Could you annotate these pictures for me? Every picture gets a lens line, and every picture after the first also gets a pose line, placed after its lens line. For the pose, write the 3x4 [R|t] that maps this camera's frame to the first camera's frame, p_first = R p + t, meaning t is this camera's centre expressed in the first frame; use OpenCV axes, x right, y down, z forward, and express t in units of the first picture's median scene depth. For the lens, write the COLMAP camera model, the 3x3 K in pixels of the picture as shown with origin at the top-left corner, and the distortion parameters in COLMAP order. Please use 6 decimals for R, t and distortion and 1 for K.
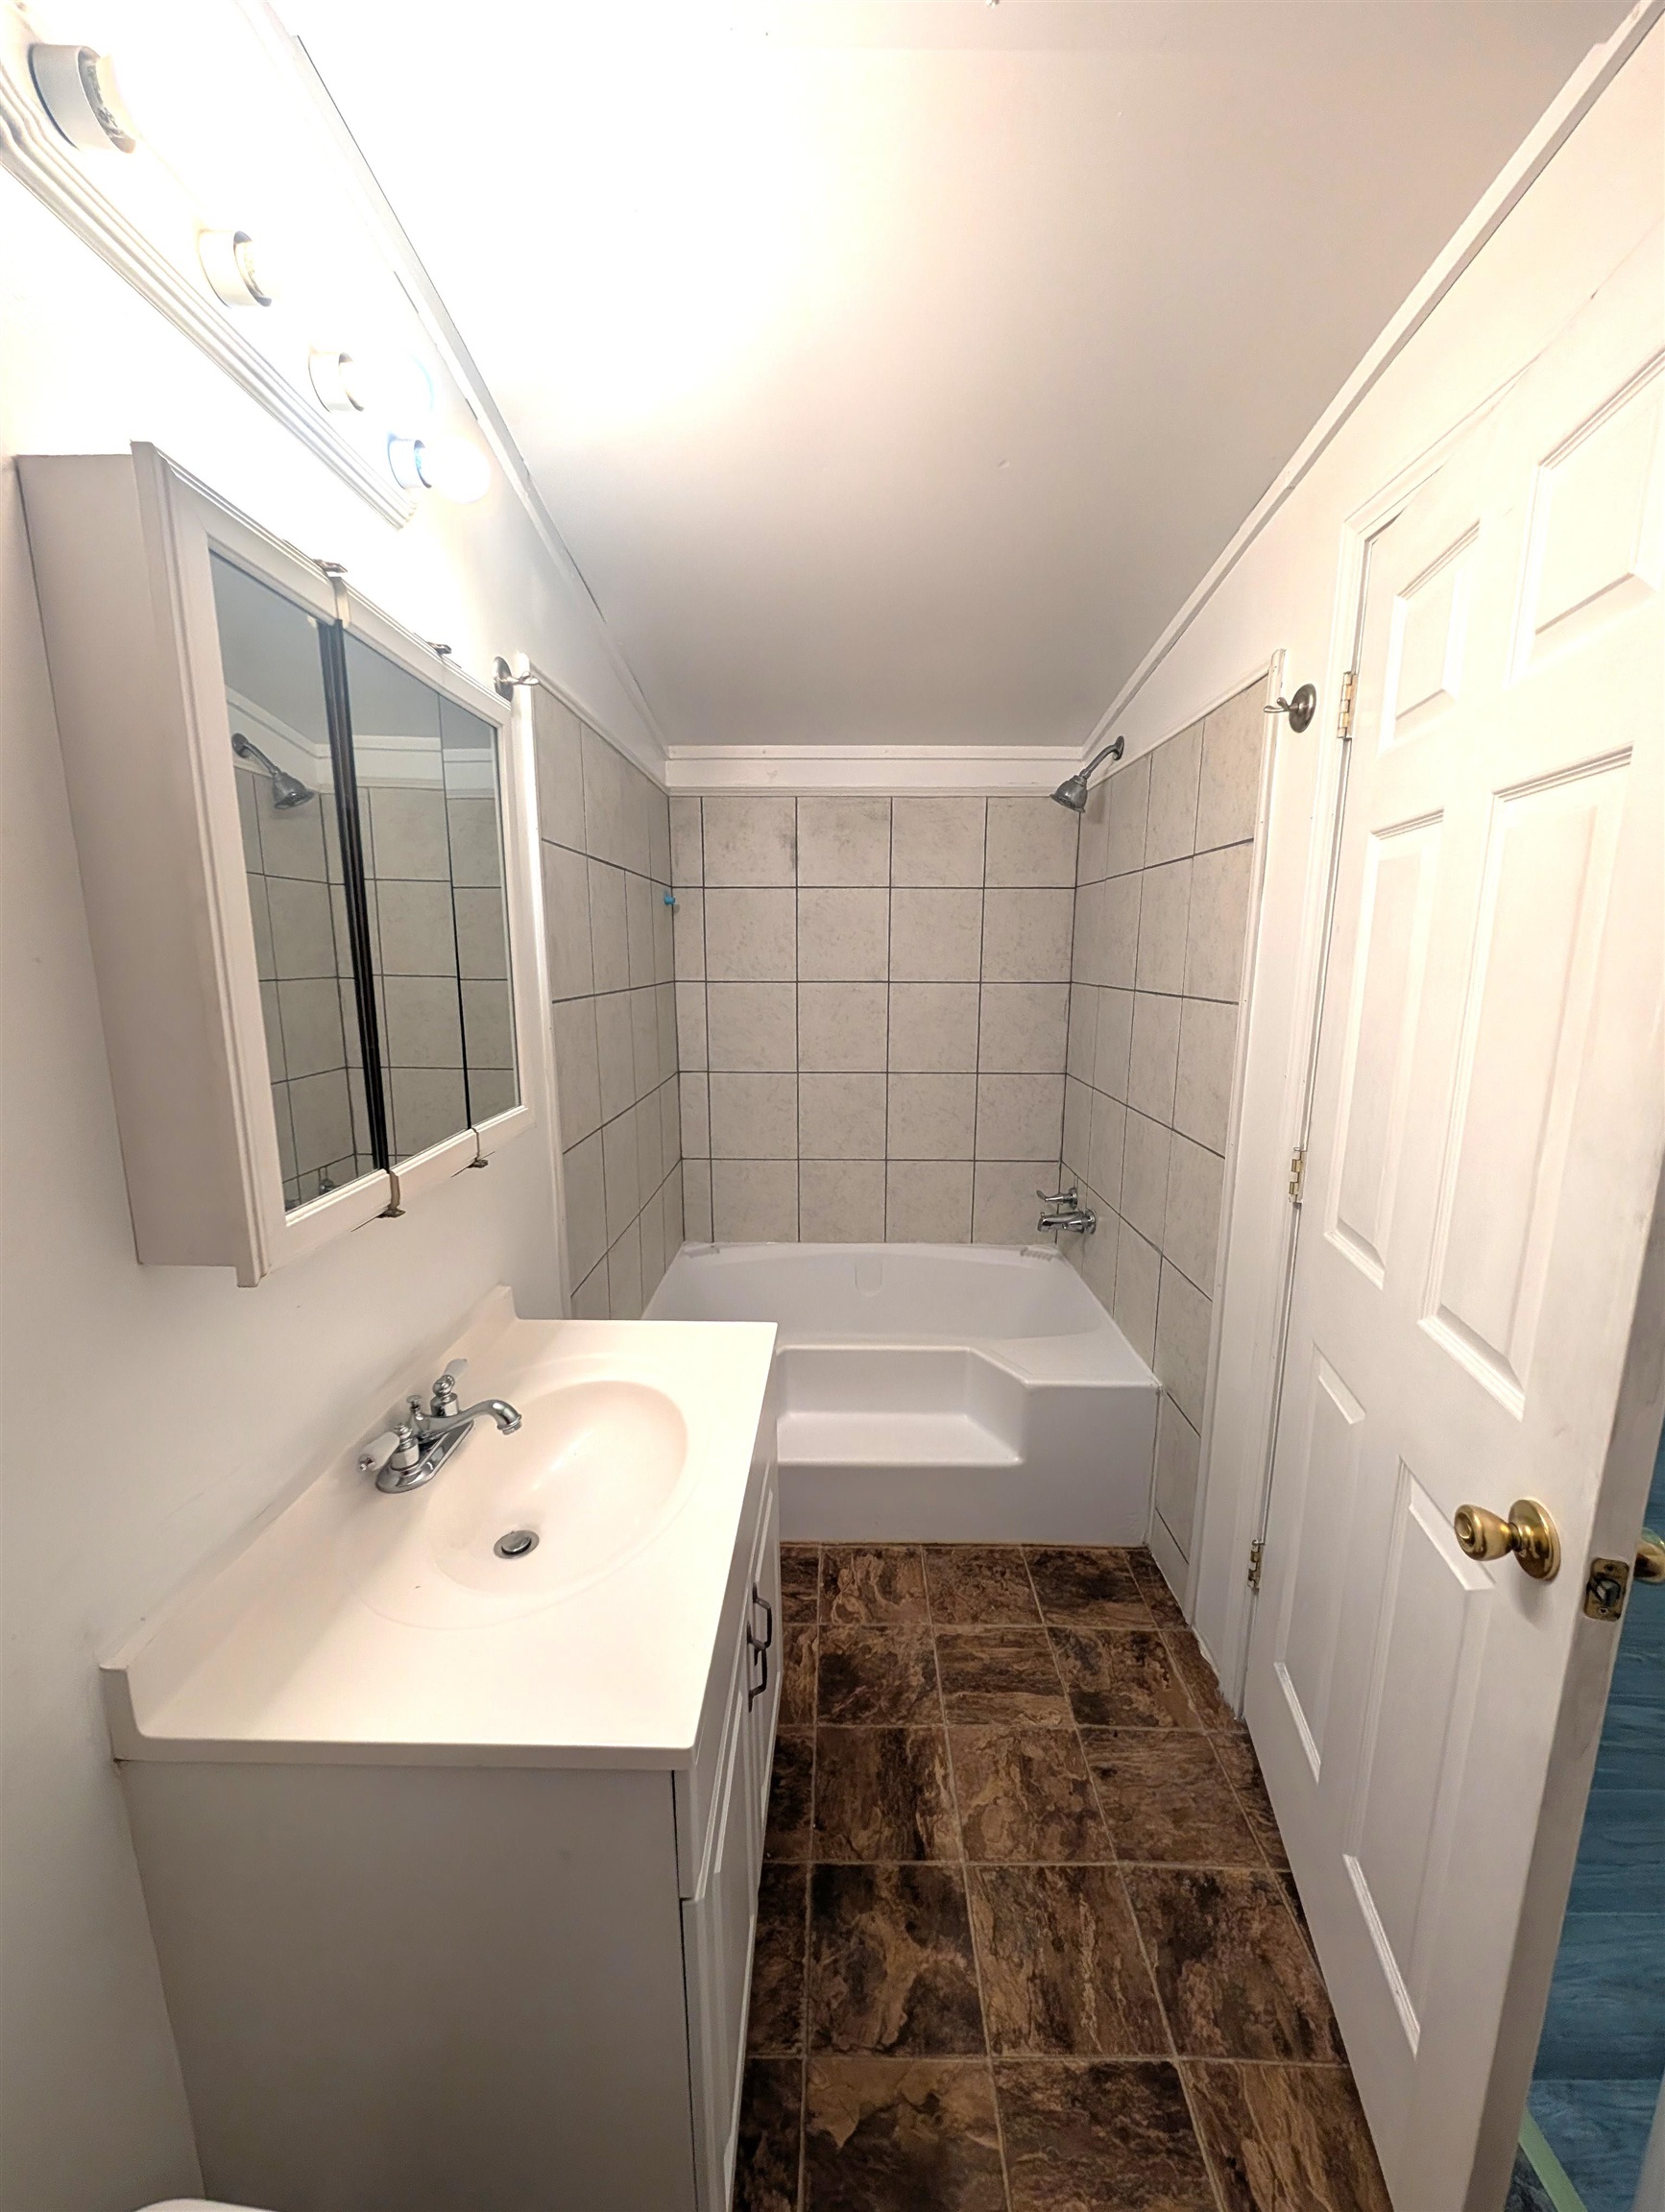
lens RADIAL K [[842.3, 0, 836.0], [0, 842.3, 1106.8], [0, 0, 1]] dist [0.000369, 0.000234]
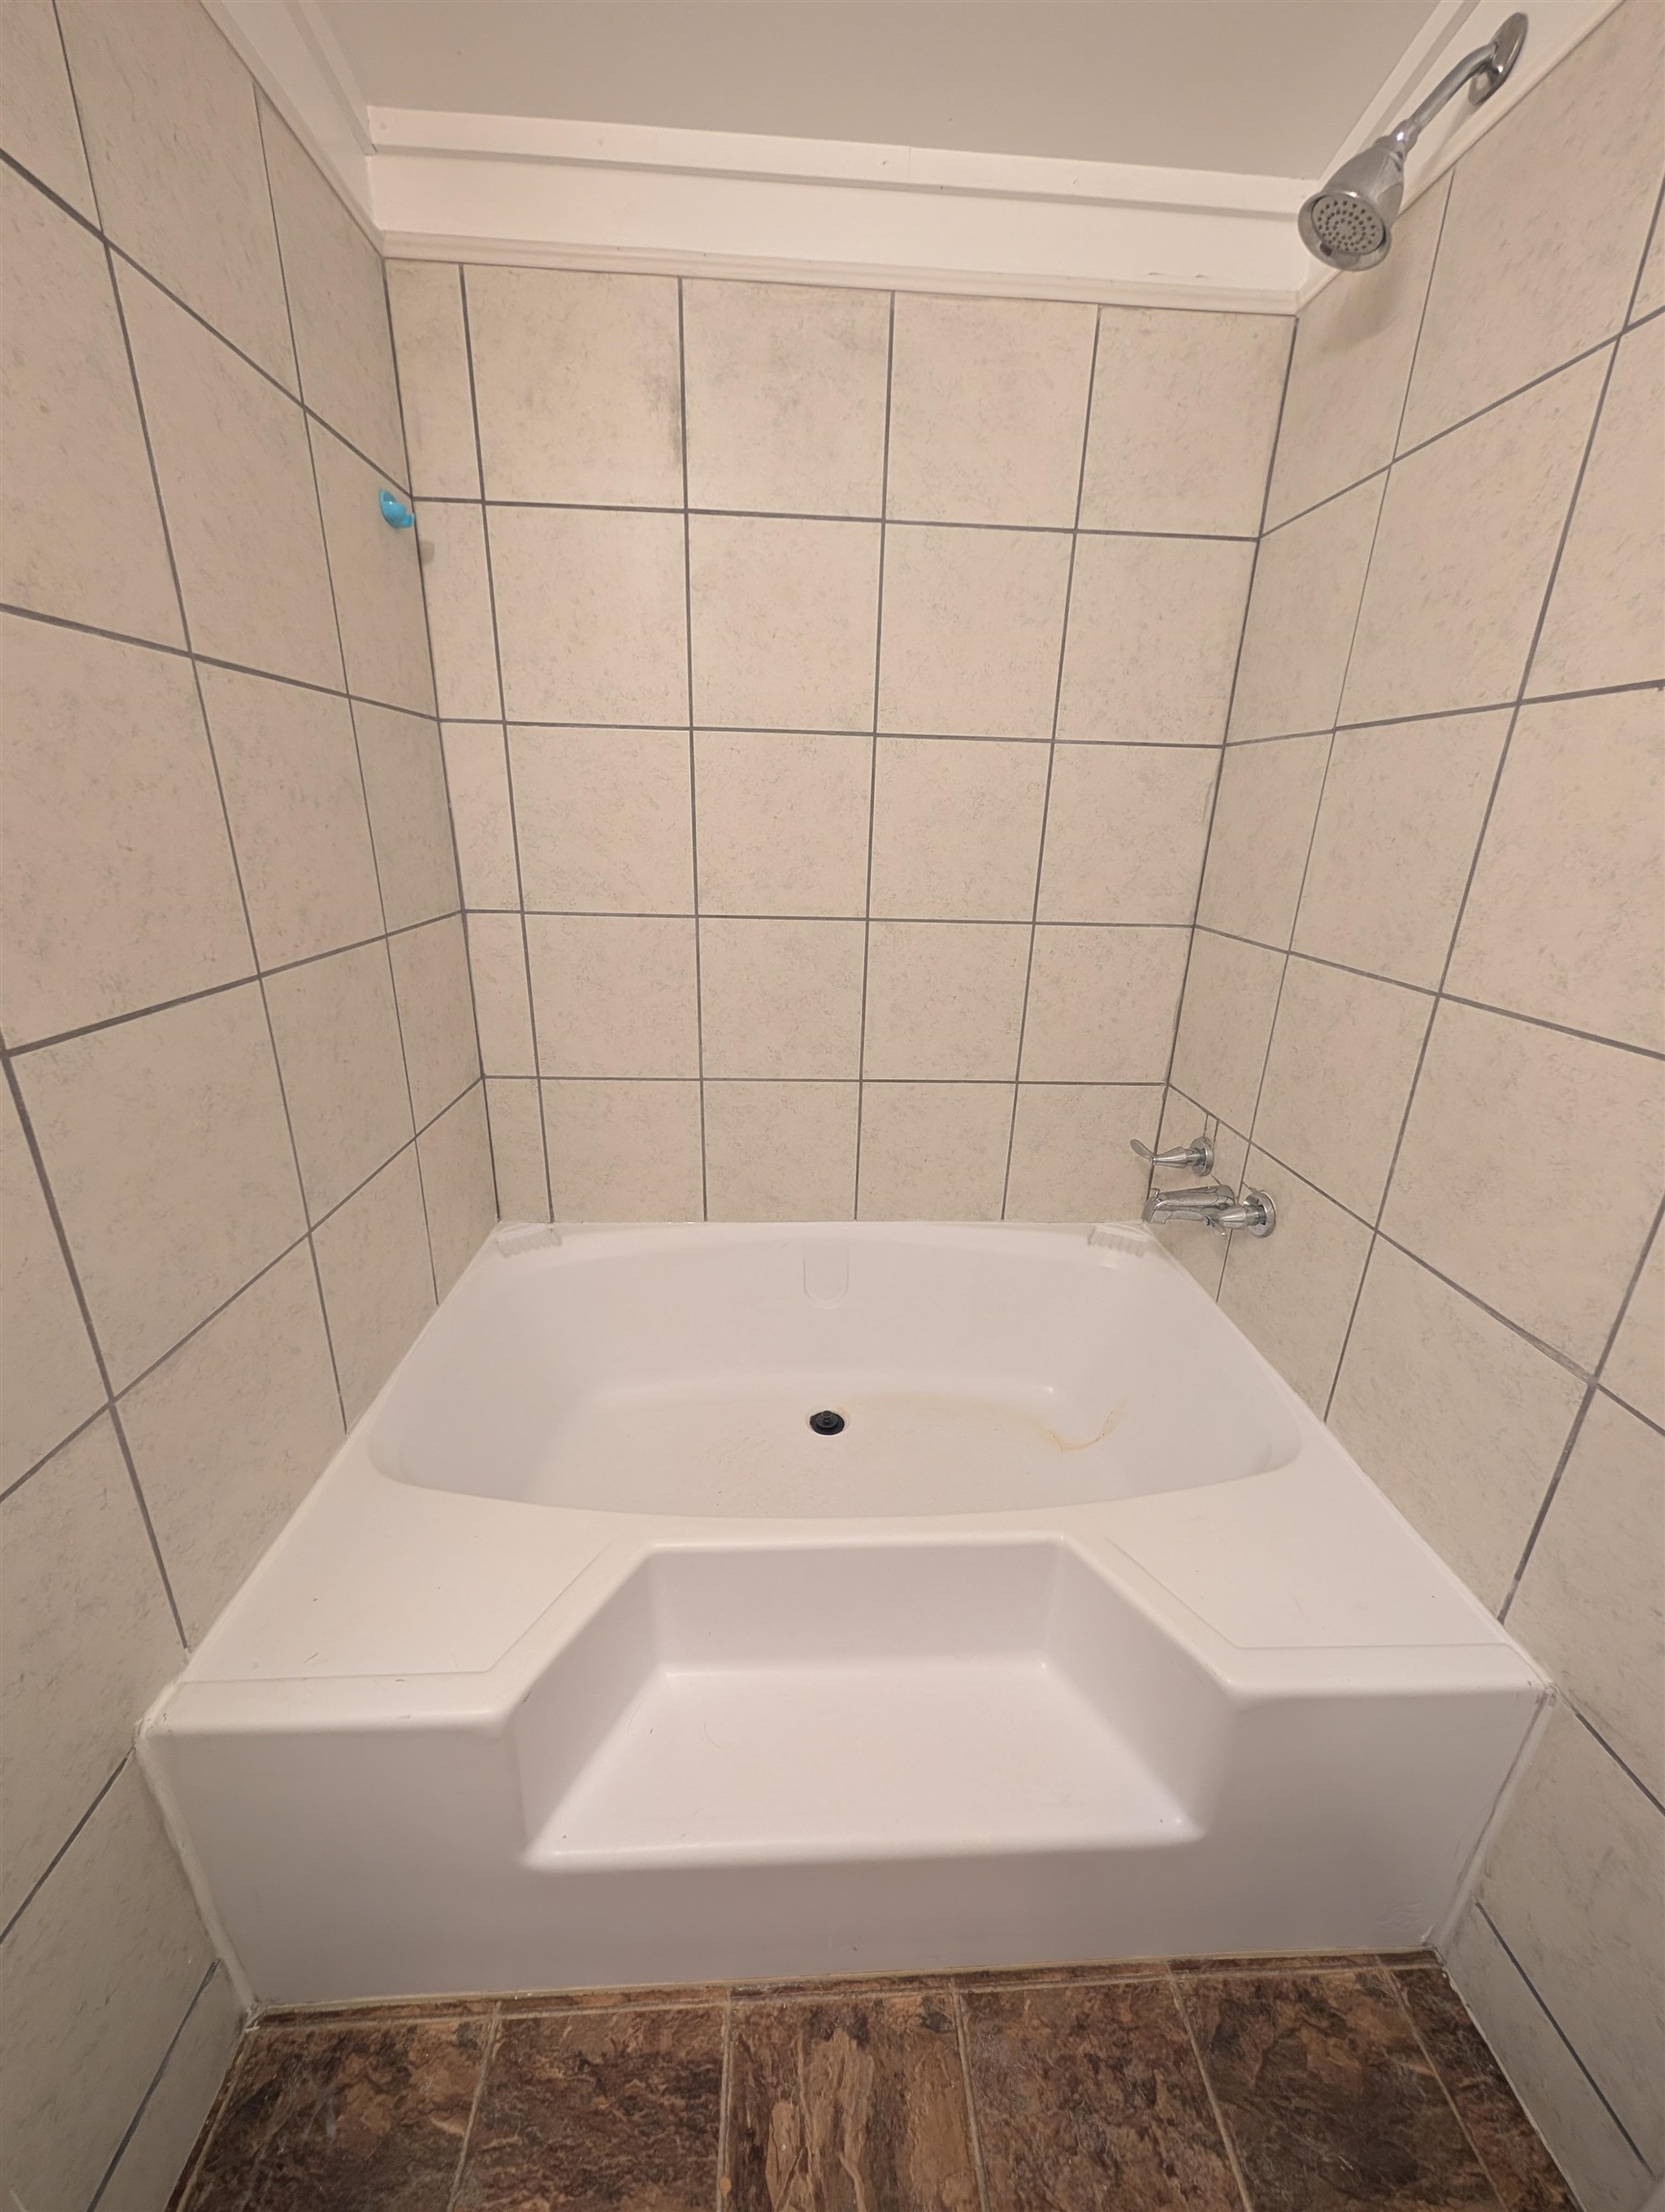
lens RADIAL K [[842.3, 0, 830.6], [0, 842.3, 1109.9], [0, 0, 1]] dist [0.000369, 0.000234]
pose [[0.997969, 0.001706, 0.063684, 0.004799], [-0.011913, 0.987005, 0.160249, -0.006574], [-0.062583, -0.160683, 0.985020, 0.481762]]
